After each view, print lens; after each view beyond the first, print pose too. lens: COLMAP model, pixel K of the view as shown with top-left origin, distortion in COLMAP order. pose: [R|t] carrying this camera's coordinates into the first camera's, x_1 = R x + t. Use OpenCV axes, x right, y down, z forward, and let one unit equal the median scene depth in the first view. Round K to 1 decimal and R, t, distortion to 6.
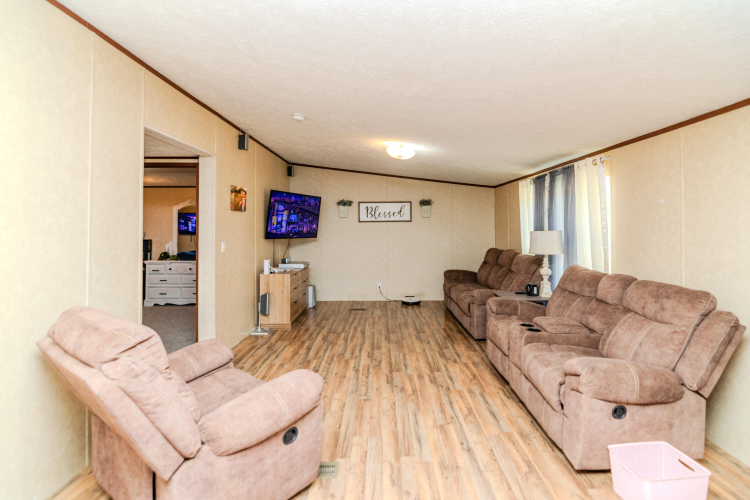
lens RADIAL K [[367.0, 0, 378.4], [0, 367.0, 226.2], [0, 0, 1]] dist [-0.006146, -0.007361]
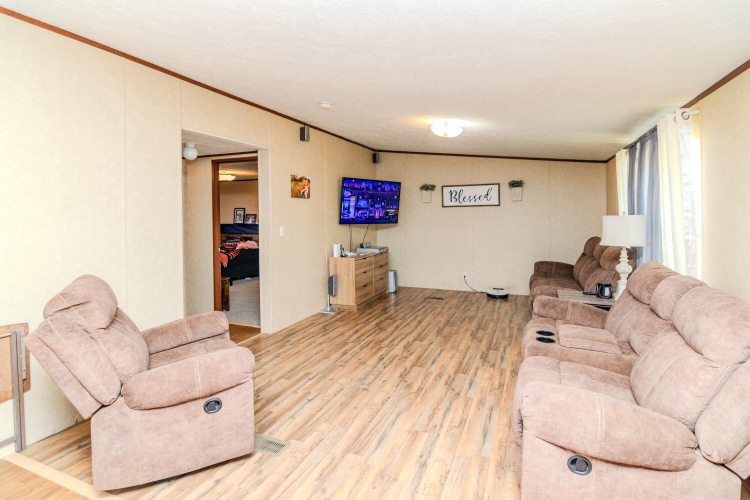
lens RADIAL K [[367.0, 0, 380.2], [0, 367.0, 219.9], [0, 0, 1]] dist [-0.006146, -0.007361]
pose [[0.922697, 0.002101, -0.385520, 0.292543], [0.006190, 0.999776, 0.020264, 0.003106], [0.385476, -0.021084, 0.922477, 0.097324]]
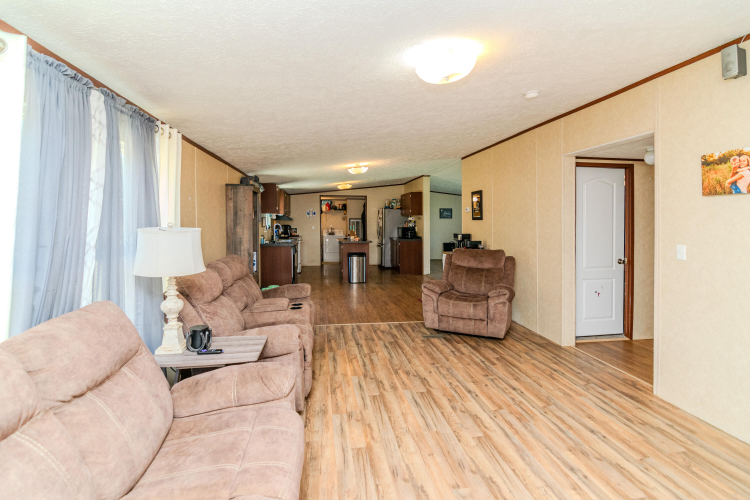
lens RADIAL K [[367.0, 0, 379.4], [0, 367.0, 229.7], [0, 0, 1]] dist [-0.006146, -0.007361]
pose [[-0.985494, -0.000450, -0.169709, 0.267932], [-0.005317, 0.999587, 0.028224, -0.000381], [0.169626, 0.028717, -0.985090, 1.654509]]
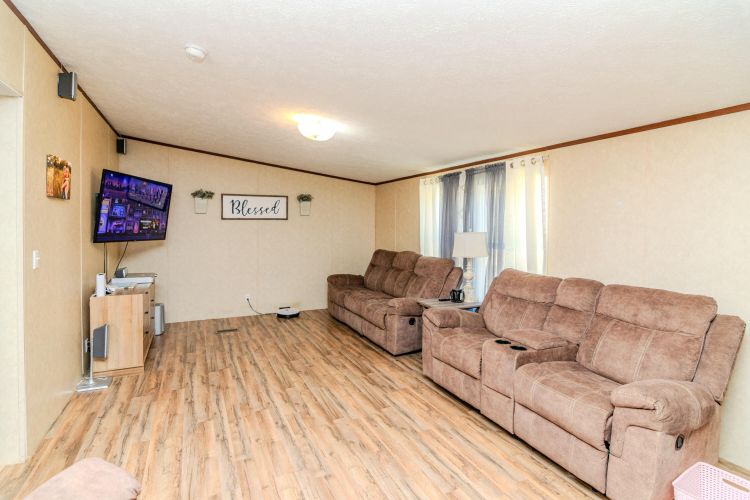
lens RADIAL K [[367.0, 0, 356.1], [0, 367.0, 234.8], [0, 0, 1]] dist [-0.006146, -0.007361]
pose [[0.910164, -0.001973, 0.414244, -0.208140], [-0.009507, 0.999626, 0.025651, -0.002038], [-0.414140, -0.027285, 0.909804, 0.278343]]
